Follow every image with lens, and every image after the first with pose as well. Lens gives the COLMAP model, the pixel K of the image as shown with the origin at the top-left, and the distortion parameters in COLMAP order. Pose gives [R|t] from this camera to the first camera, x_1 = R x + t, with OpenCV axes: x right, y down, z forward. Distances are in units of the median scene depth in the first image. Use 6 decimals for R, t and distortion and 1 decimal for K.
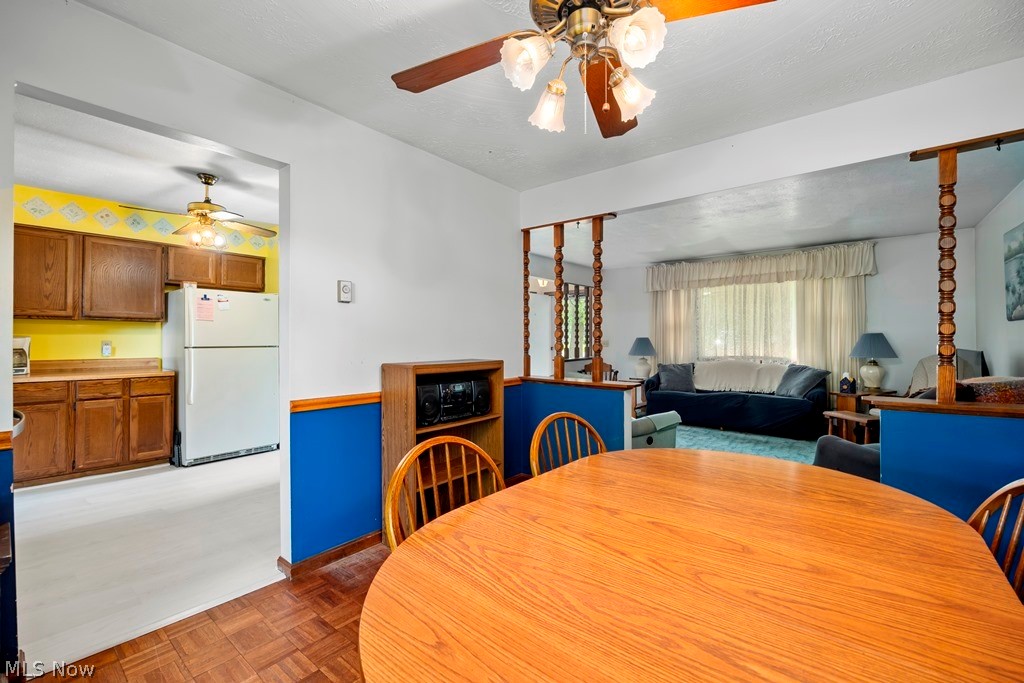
lens RADIAL K [[431.8, 0, 517.0], [0, 431.8, 337.8], [0, 0, 1]] dist [-0.014007, -0.001822]
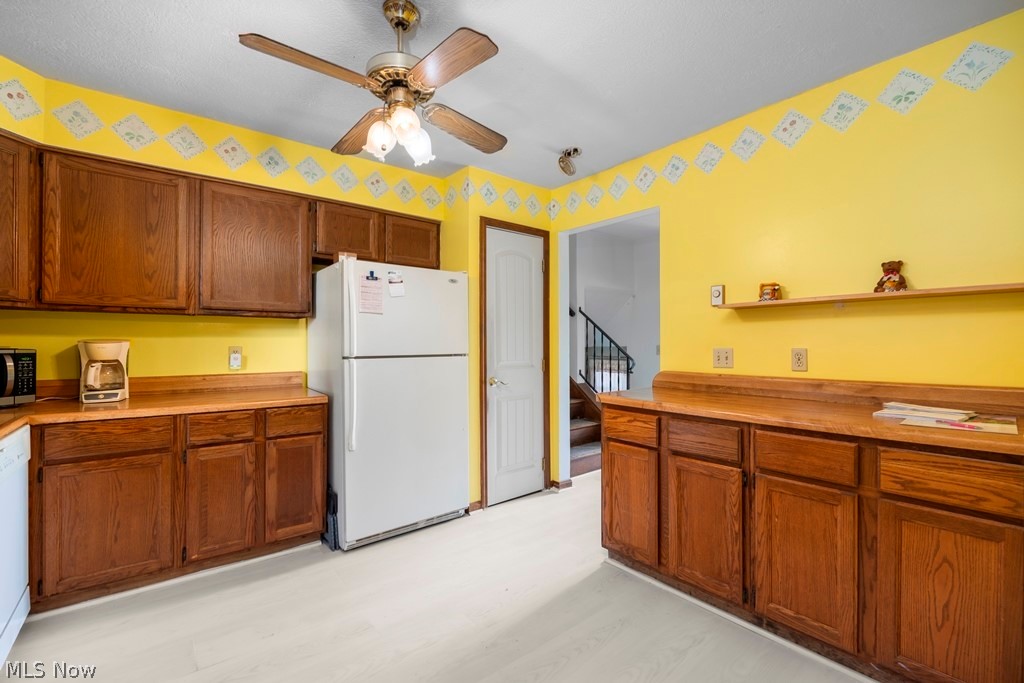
lens RADIAL K [[431.8, 0, 511.8], [0, 431.8, 341.4], [0, 0, 1]] dist [-0.014007, -0.001822]
pose [[0.975117, -0.003097, -0.221668, -0.399878], [0.003399, 0.999994, 0.000978, -0.000317], [0.221663, -0.001707, 0.975122, 0.447881]]
